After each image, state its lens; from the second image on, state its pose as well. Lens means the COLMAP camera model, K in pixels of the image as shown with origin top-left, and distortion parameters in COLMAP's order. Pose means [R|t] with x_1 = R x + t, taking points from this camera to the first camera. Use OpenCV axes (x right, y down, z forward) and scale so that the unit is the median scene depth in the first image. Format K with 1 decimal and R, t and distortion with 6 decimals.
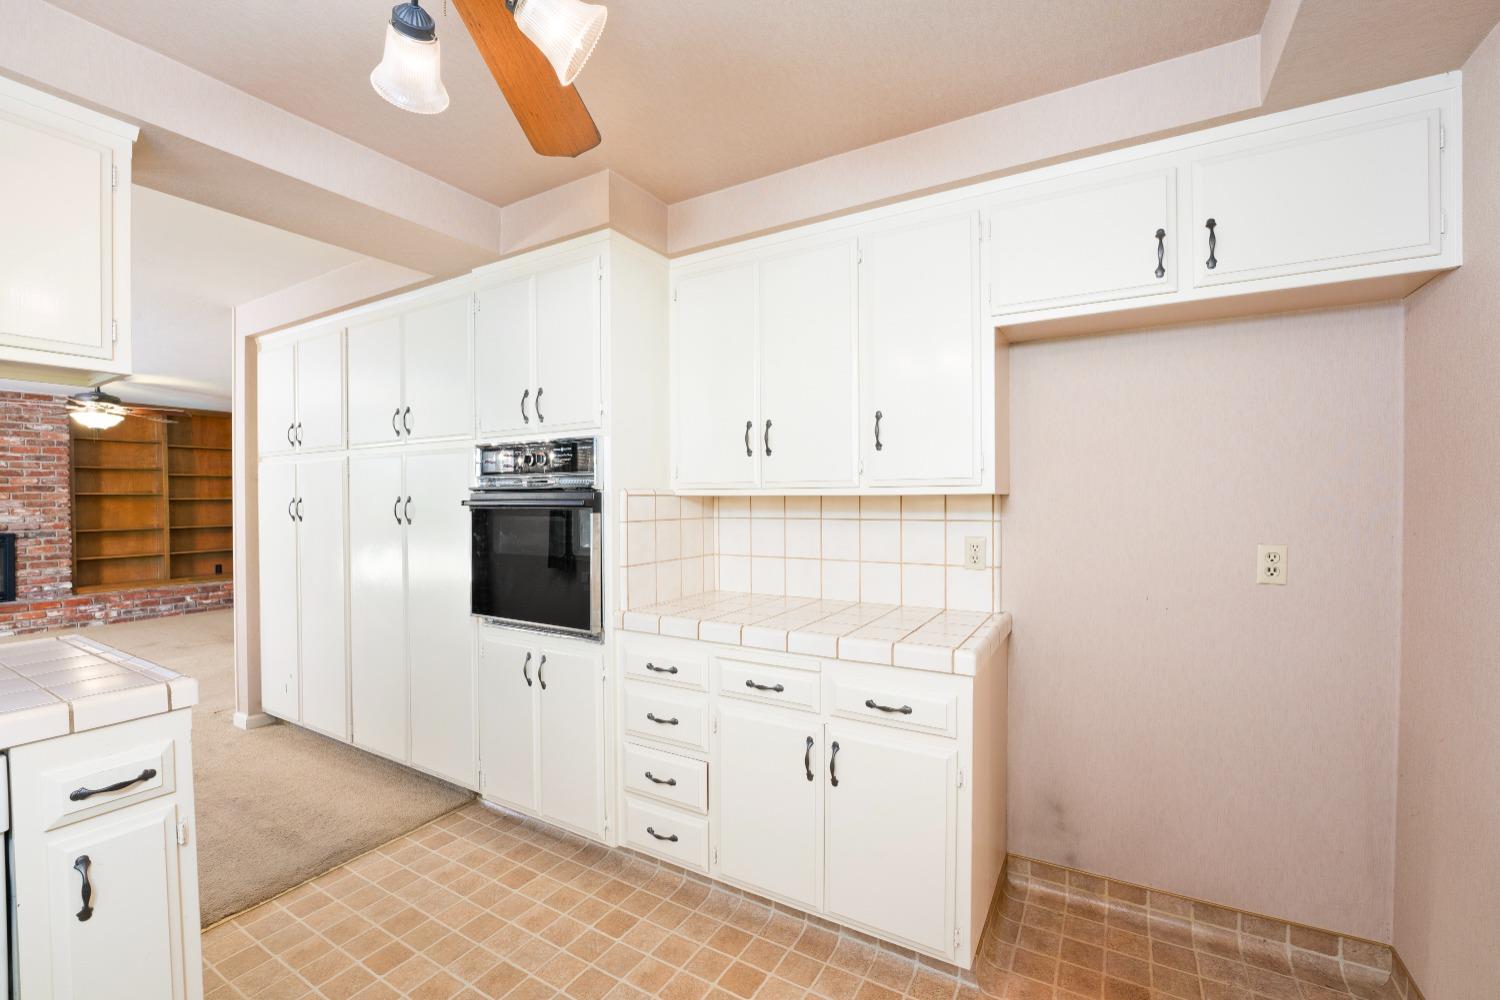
lens RADIAL K [[624.5, 0, 750.3], [0, 624.5, 506.9], [0, 0, 1]] dist [-0.013419, 0.000589]
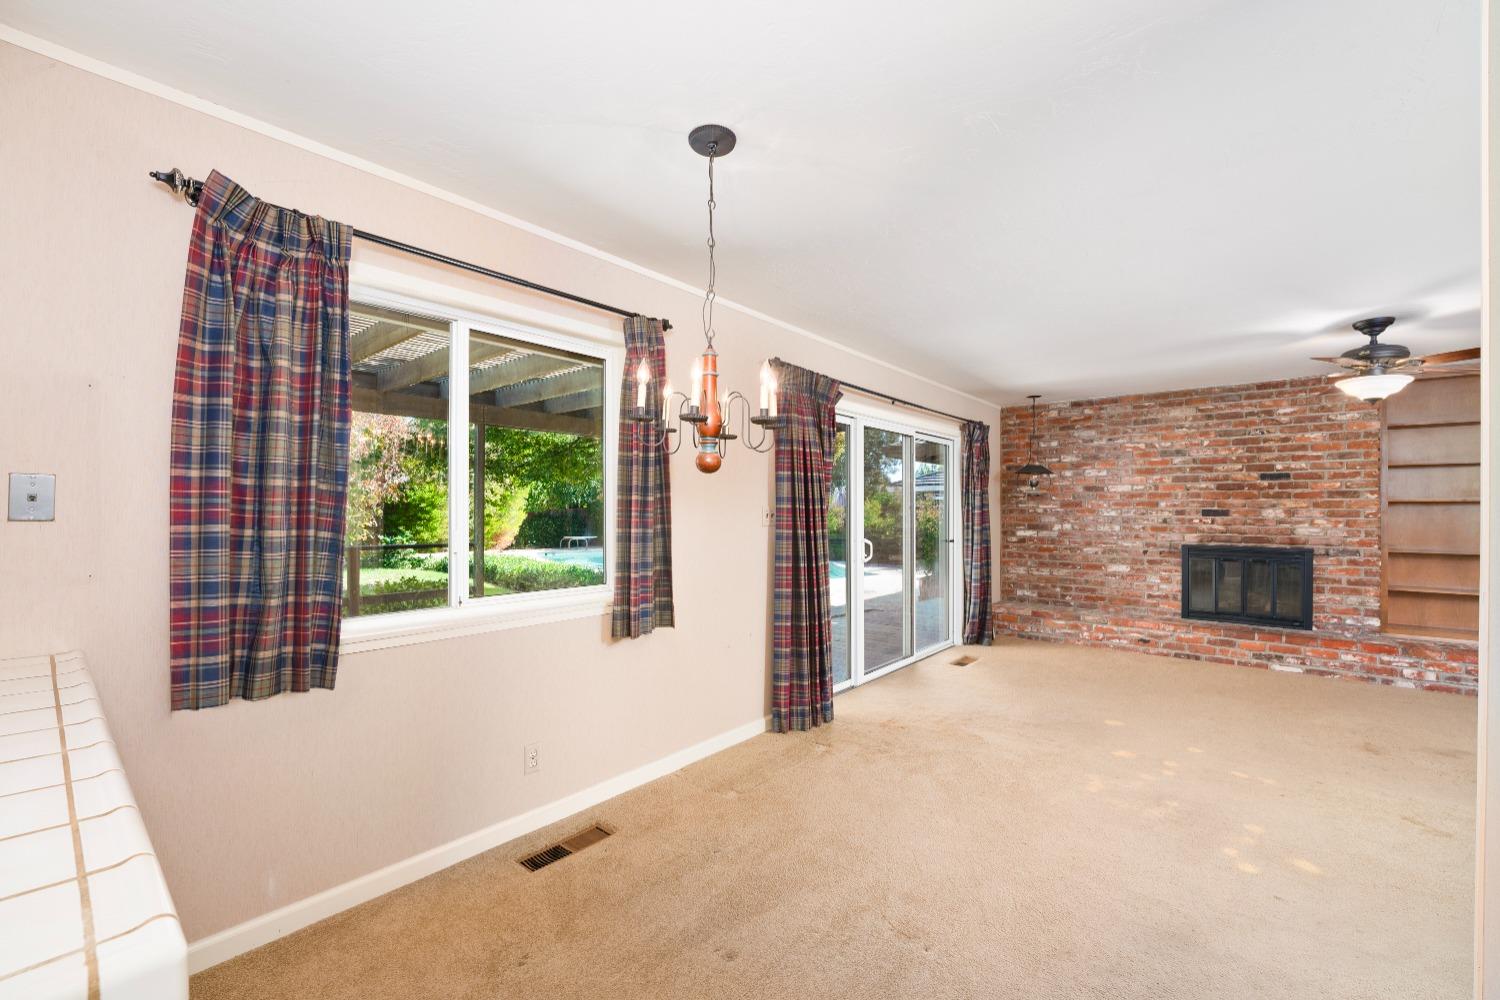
lens RADIAL K [[624.5, 0, 750.3], [0, 624.5, 506.9], [0, 0, 1]] dist [-0.013419, 0.000589]
pose [[-0.161326, -0.004163, -0.986892, -0.248381], [-0.019326, 0.999813, -0.001058, 0.002214], [0.986712, 0.018902, -0.161377, 0.373339]]
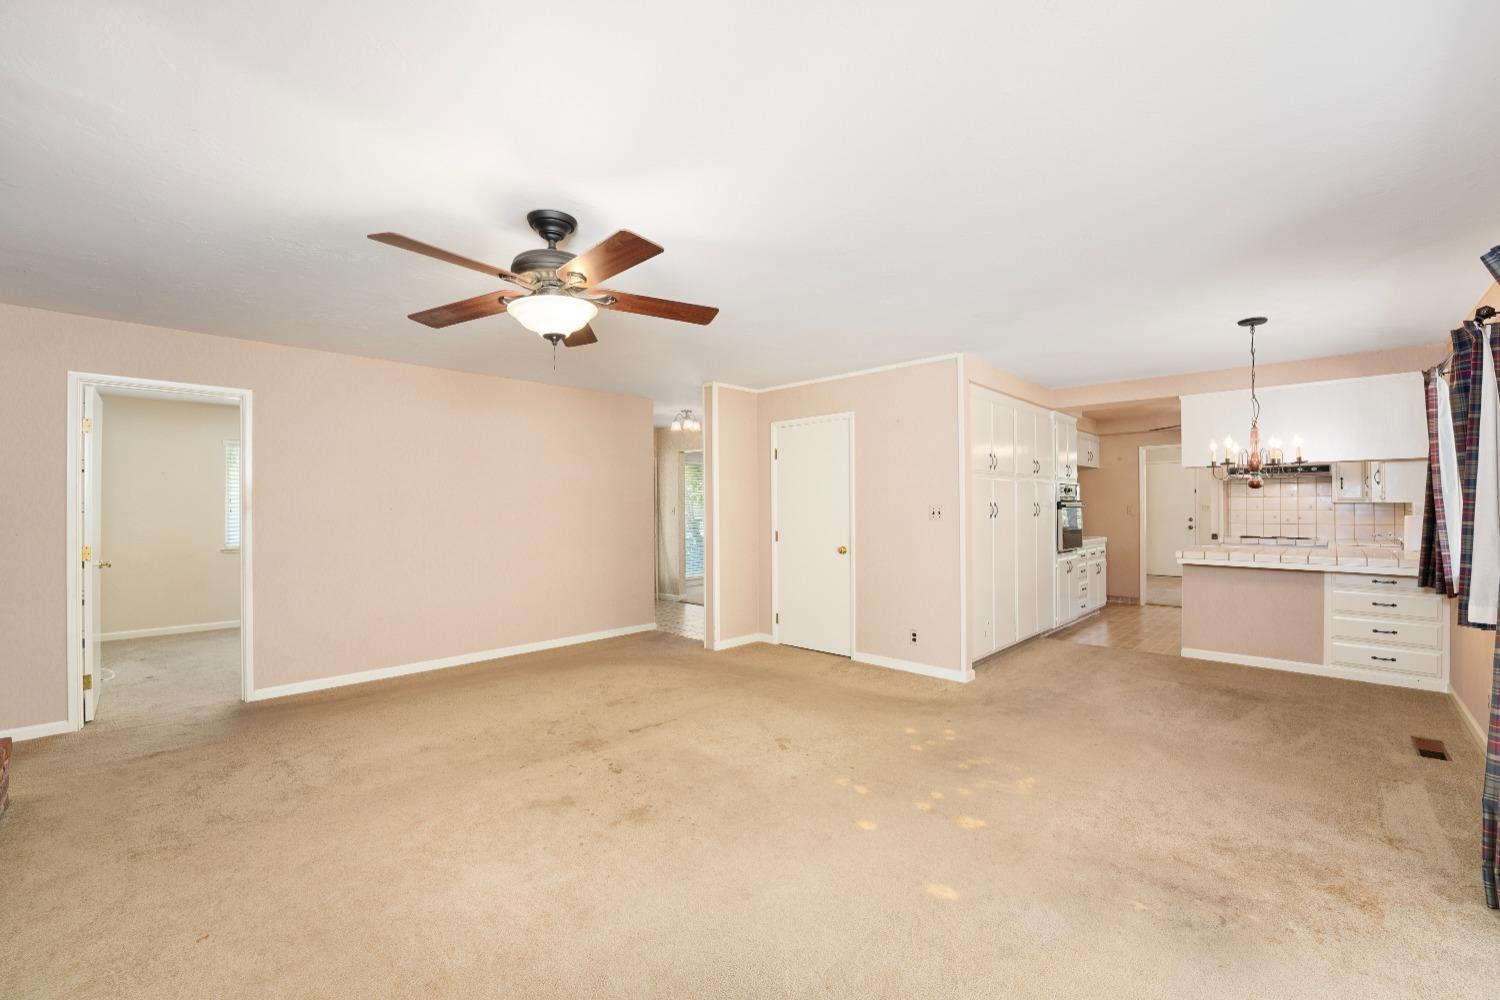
lens RADIAL K [[615.3, 0, 747.3], [0, 615.3, 504.0], [0, 0, 1]] dist [-0.022674, 0.000008]
pose [[0.234469, 0.008203, 0.972089, -1.214389], [0.015805, 0.999800, -0.012249, -0.000505], [-0.971995, 0.018235, 0.234293, 0.641814]]
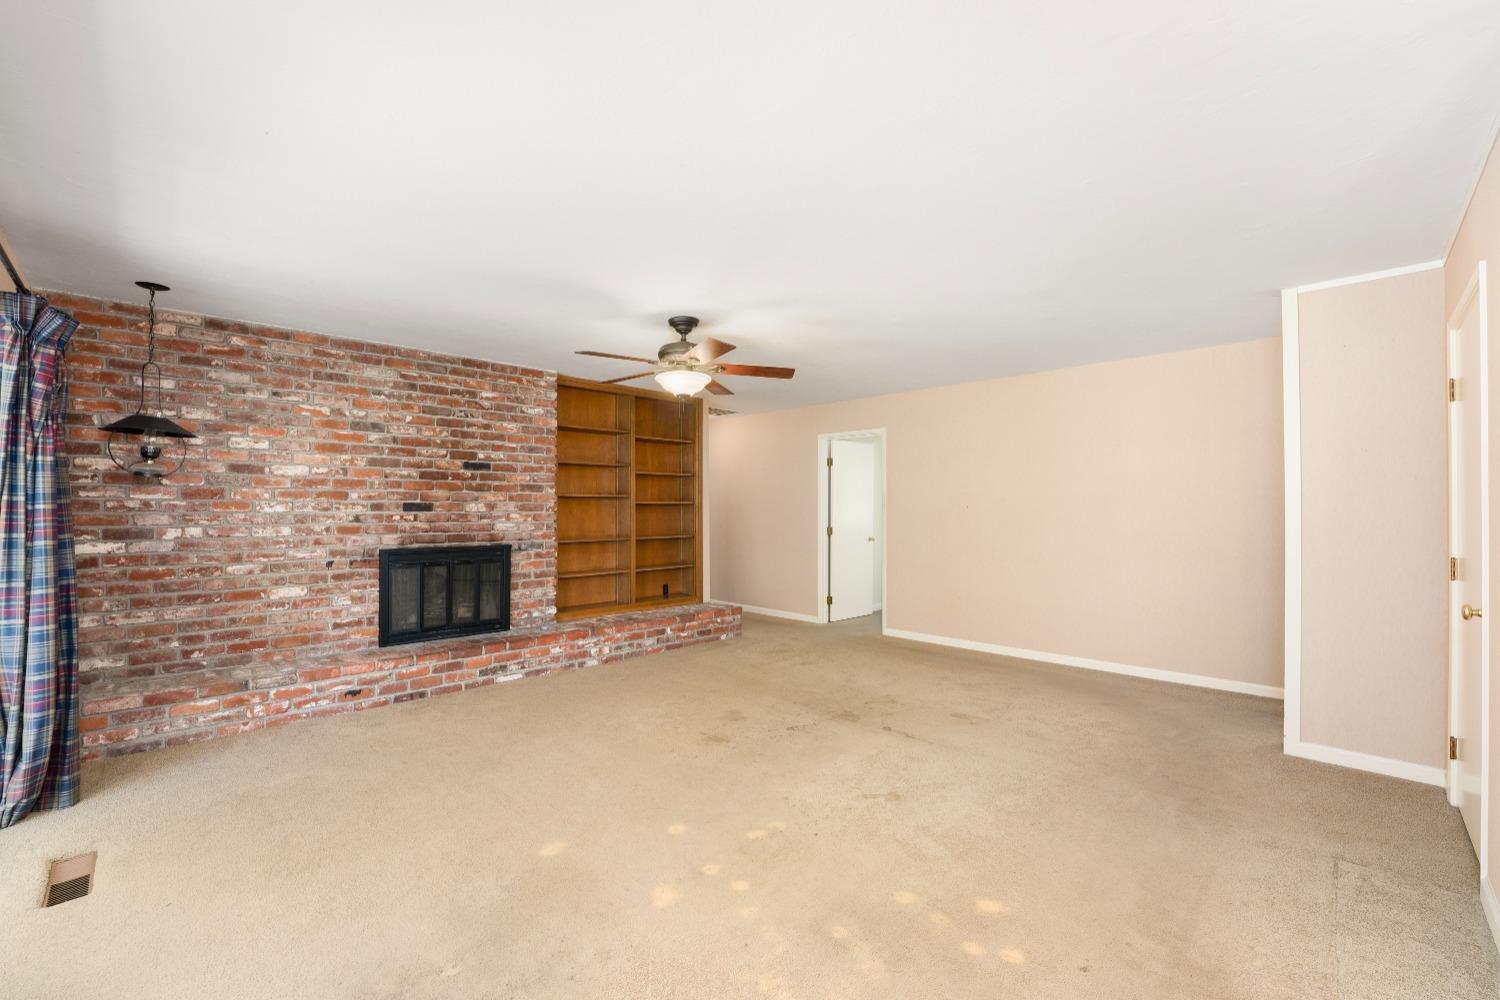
lens RADIAL K [[615.3, 0, 747.3], [0, 615.3, 504.0], [0, 0, 1]] dist [-0.022674, 0.000008]
pose [[0.967566, 0.002672, -0.252606, -0.684134], [-0.007731, 0.999789, -0.019036, 0.003761], [0.252502, 0.020372, 0.967382, 0.302572]]
